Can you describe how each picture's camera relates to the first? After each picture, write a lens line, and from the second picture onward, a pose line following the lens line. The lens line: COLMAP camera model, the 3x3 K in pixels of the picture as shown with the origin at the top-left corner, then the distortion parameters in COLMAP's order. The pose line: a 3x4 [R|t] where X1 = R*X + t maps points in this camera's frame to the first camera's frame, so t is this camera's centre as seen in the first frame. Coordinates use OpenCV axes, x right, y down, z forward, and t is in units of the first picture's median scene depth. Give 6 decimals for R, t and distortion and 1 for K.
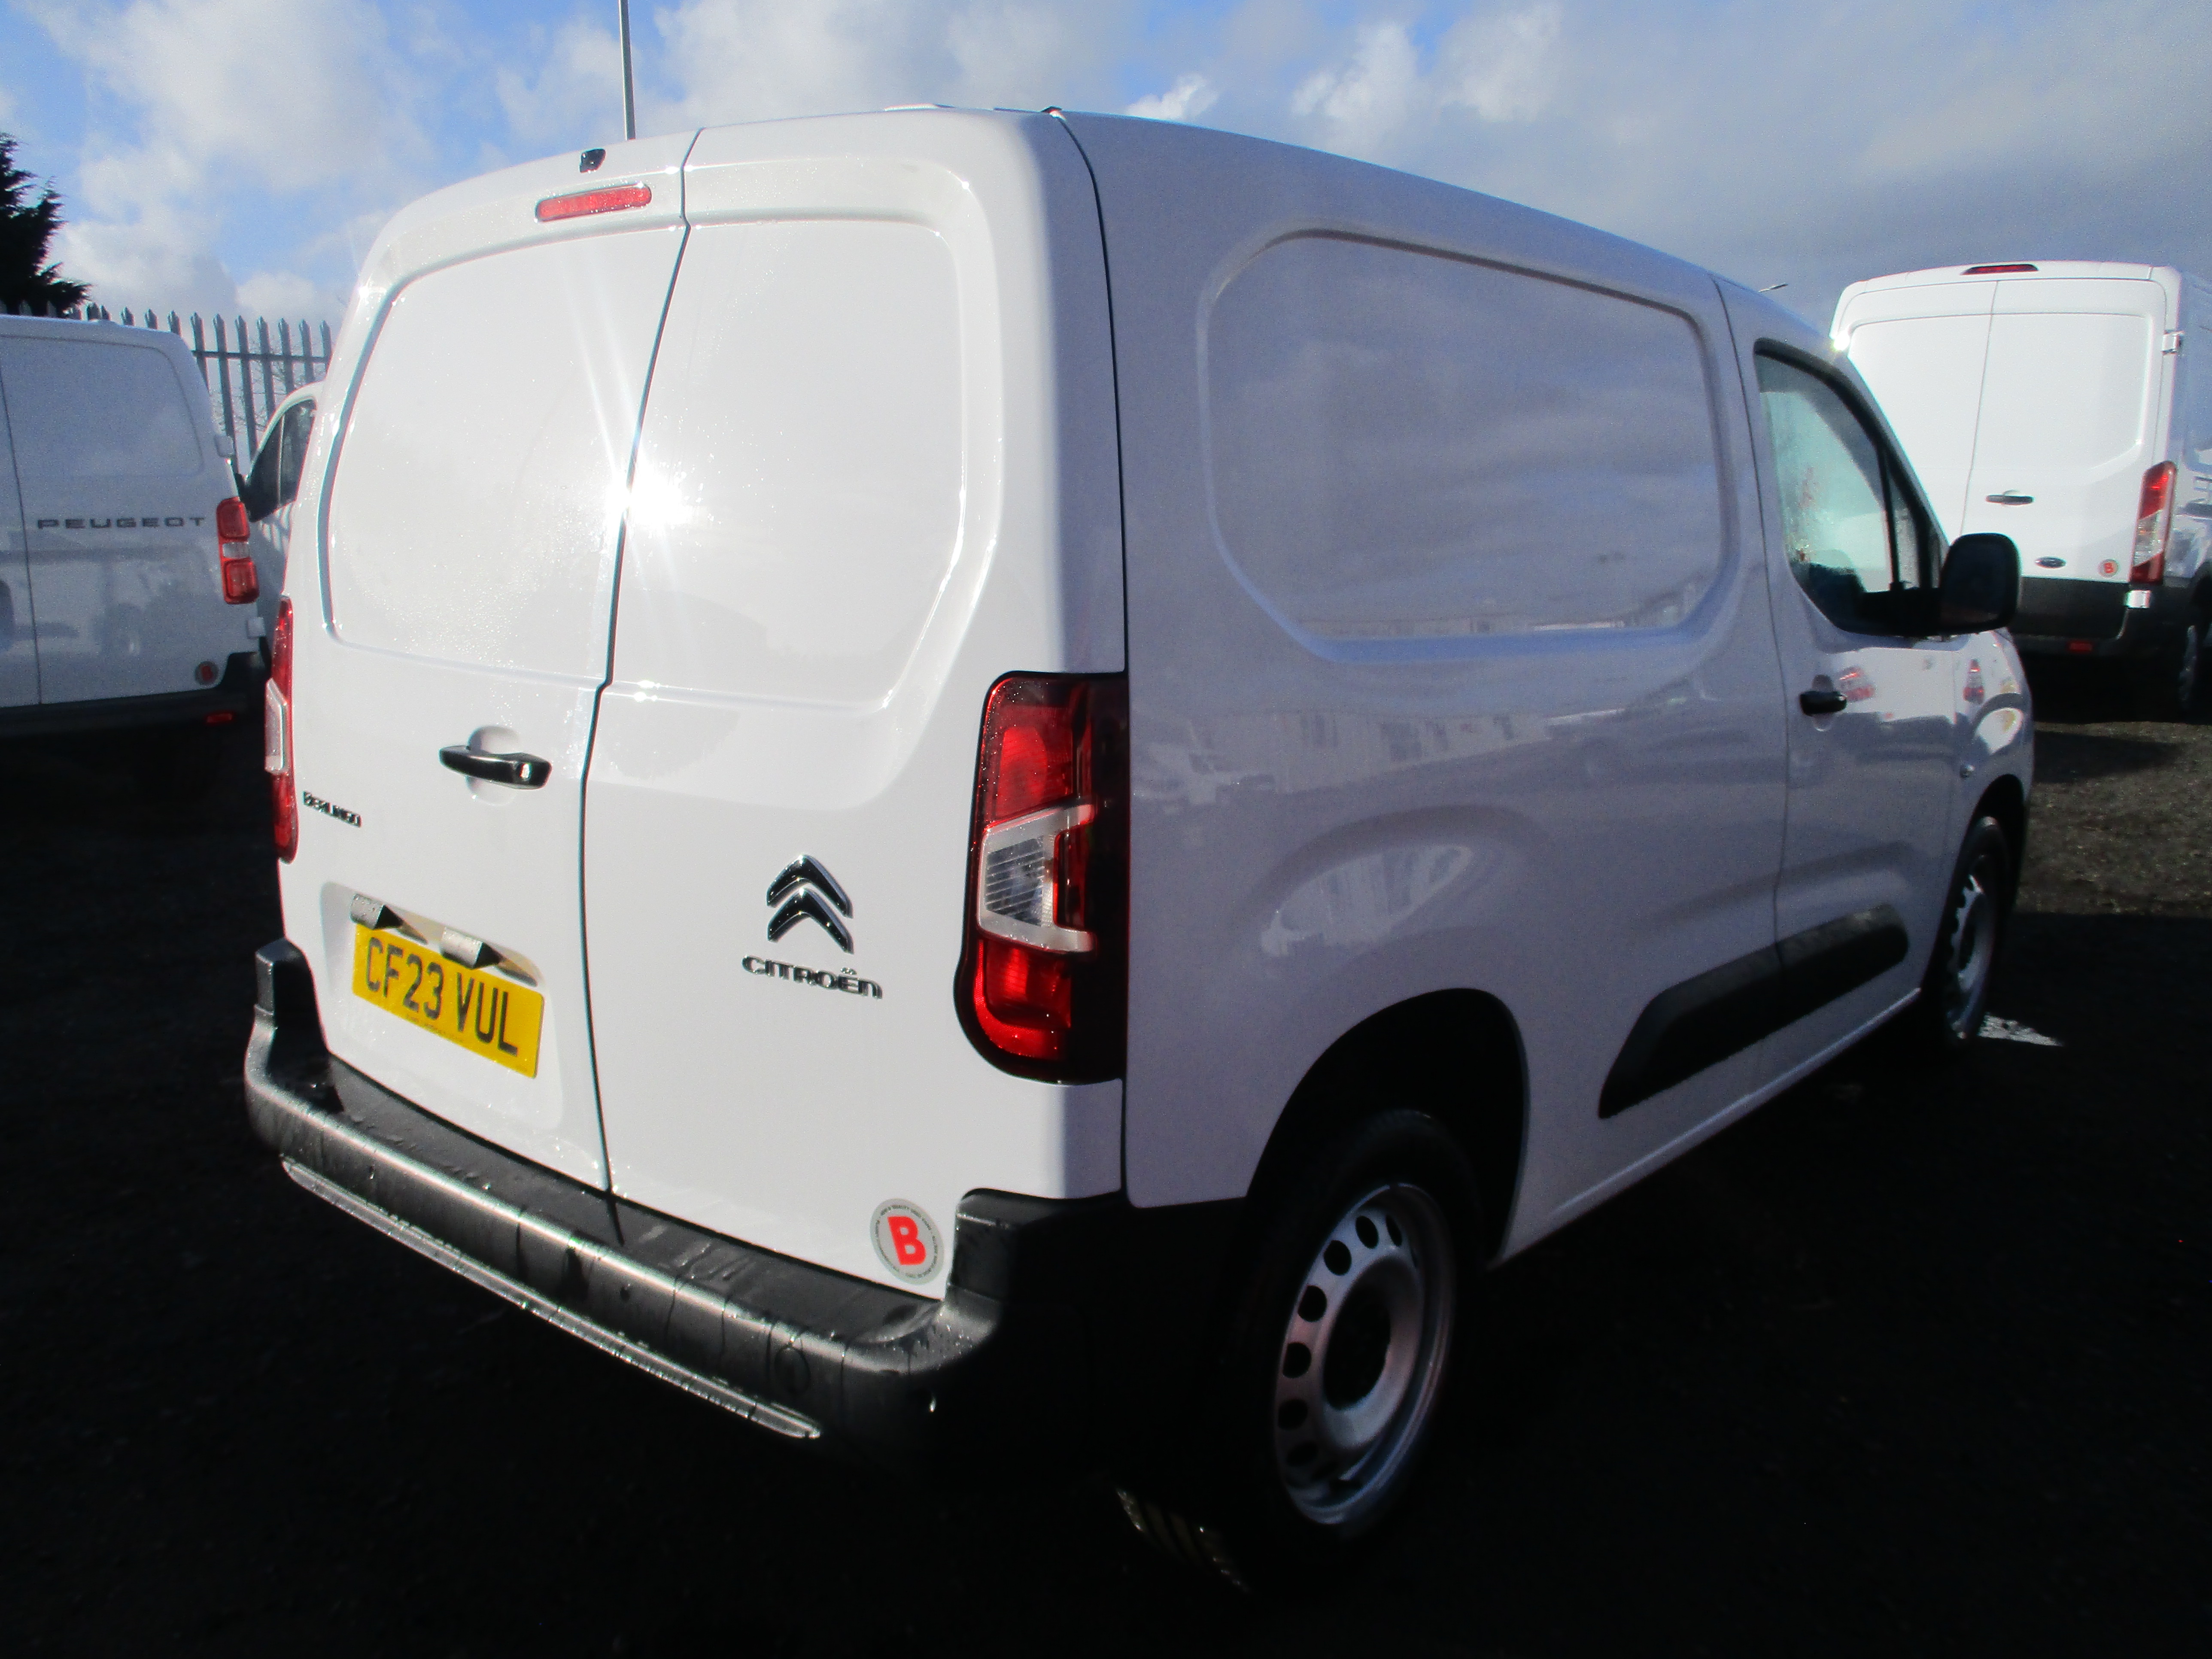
lens RADIAL K [[1940.3, 0, 1051.6], [0, 1940.3, 816.8], [0, 0, 1]] dist [-0.022660, -0.012860]
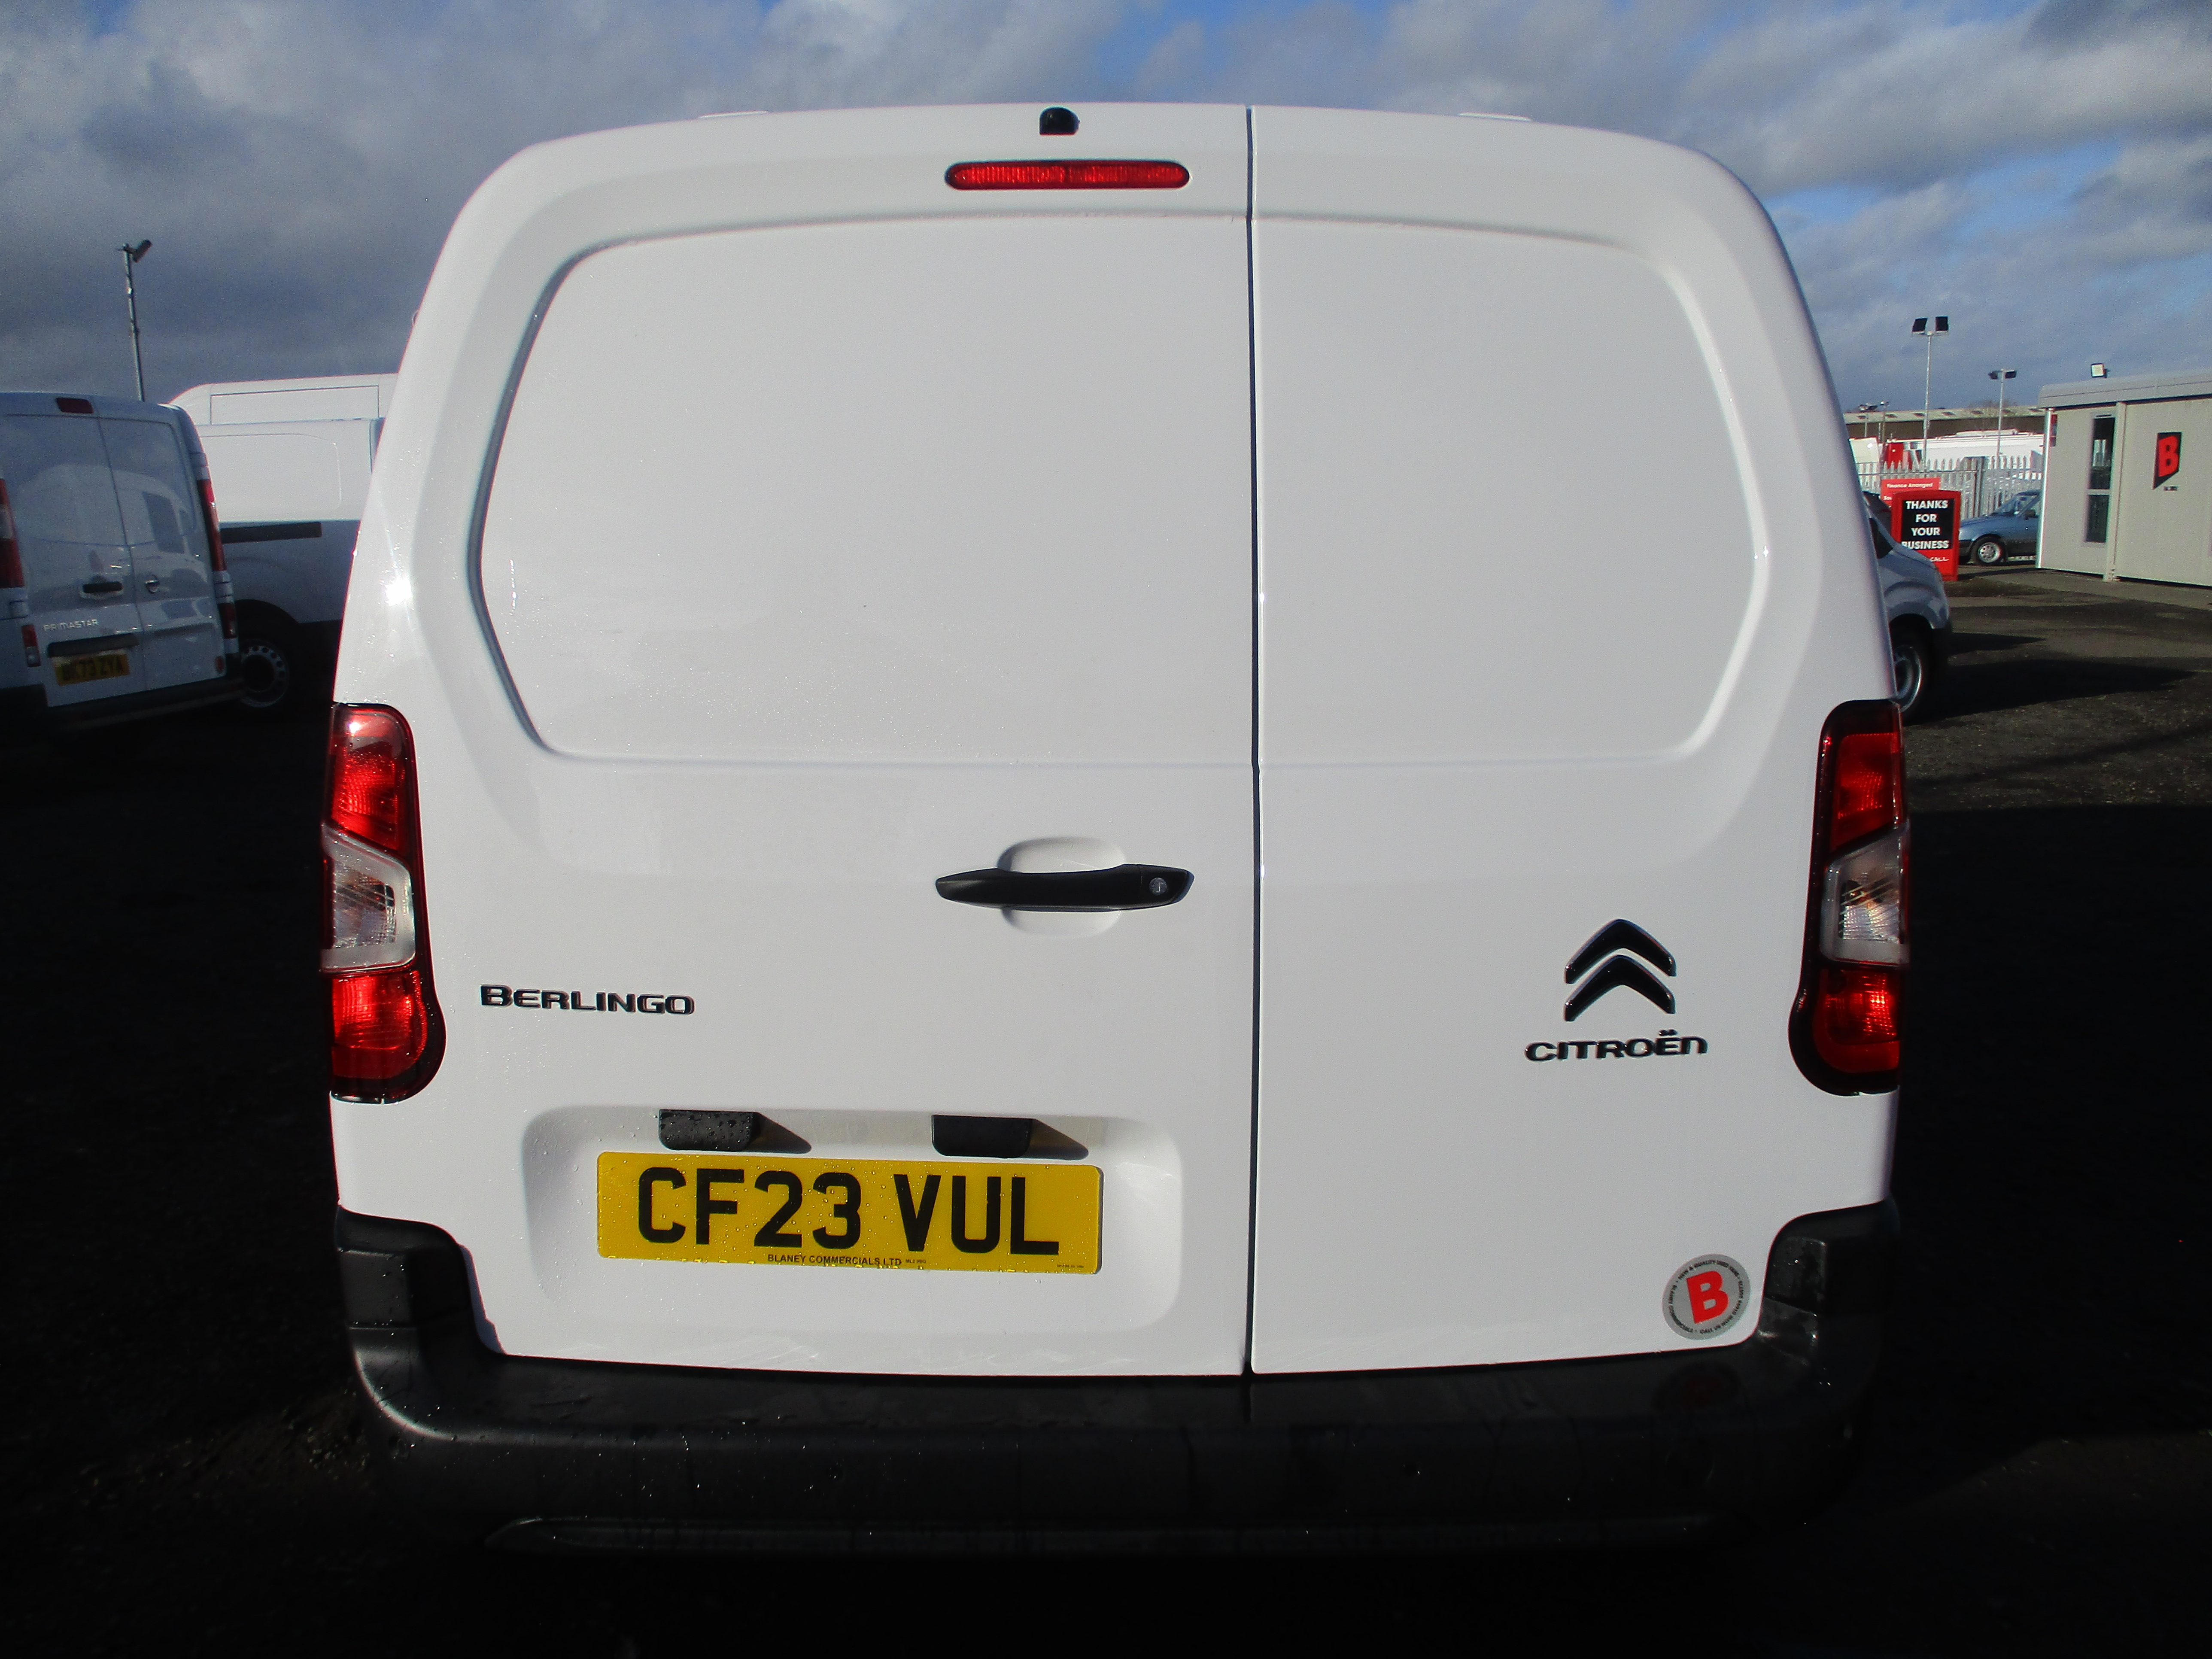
lens RADIAL K [[1997.7, 0, 1106.0], [0, 1997.7, 829.5], [0, 0, 1]] dist [-0.103869, 0.098277]
pose [[0.746299, -0.129127, 0.652966, -0.889213], [0.130834, 0.990322, 0.046306, -0.094547], [-0.652626, 0.050872, 0.755970, 0.429265]]
